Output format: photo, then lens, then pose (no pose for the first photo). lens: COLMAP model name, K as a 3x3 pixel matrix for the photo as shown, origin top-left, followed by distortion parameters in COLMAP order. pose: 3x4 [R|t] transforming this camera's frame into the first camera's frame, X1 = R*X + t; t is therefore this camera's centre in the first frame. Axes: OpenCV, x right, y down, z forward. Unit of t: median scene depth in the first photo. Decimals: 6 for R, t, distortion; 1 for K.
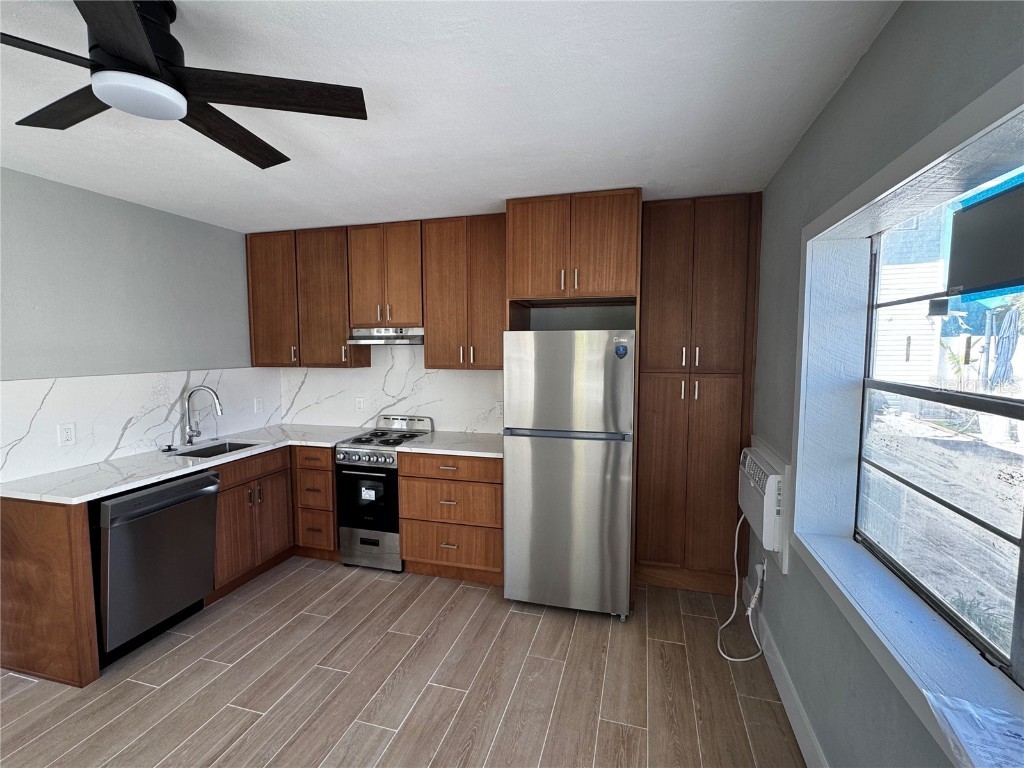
lens RADIAL K [[474.7, 0, 512.0], [0, 474.7, 384.0], [0, 0, 1]] dist [0.001028, 0.000113]
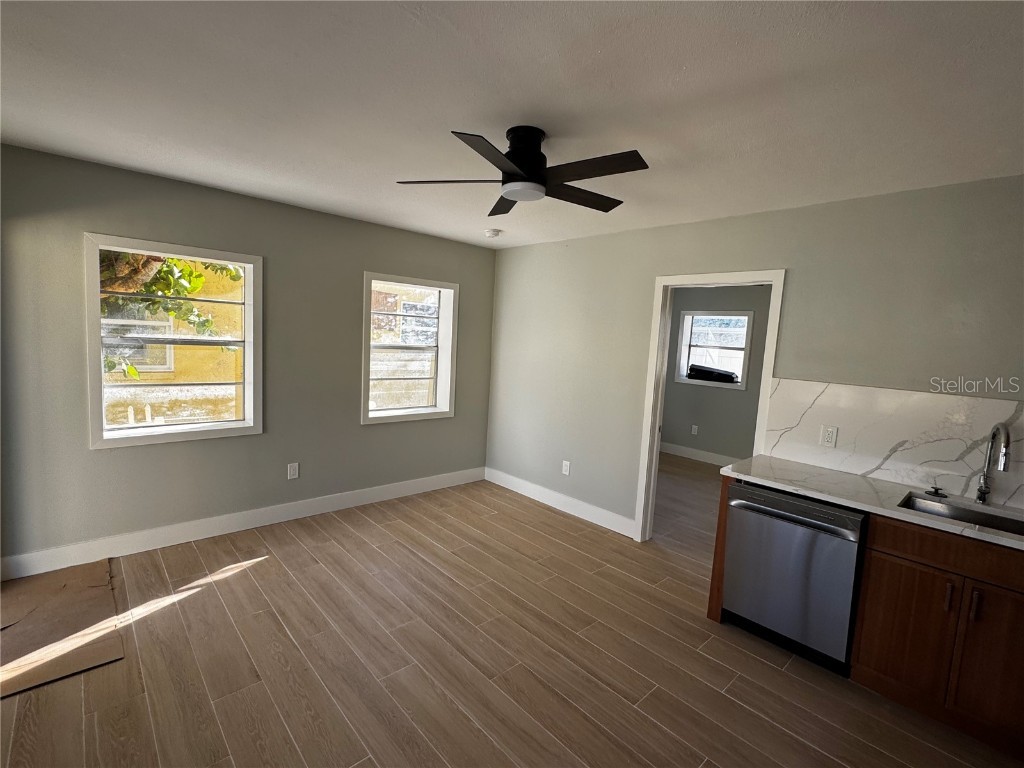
lens RADIAL K [[474.7, 0, 512.0], [0, 474.7, 384.0], [0, 0, 1]] dist [0.001028, 0.000113]
pose [[-0.528154, 0.057331, -0.847211, 0.343720], [-0.120884, 0.982480, 0.141844, -0.075501], [0.840500, 0.177330, -0.511970, 0.918190]]
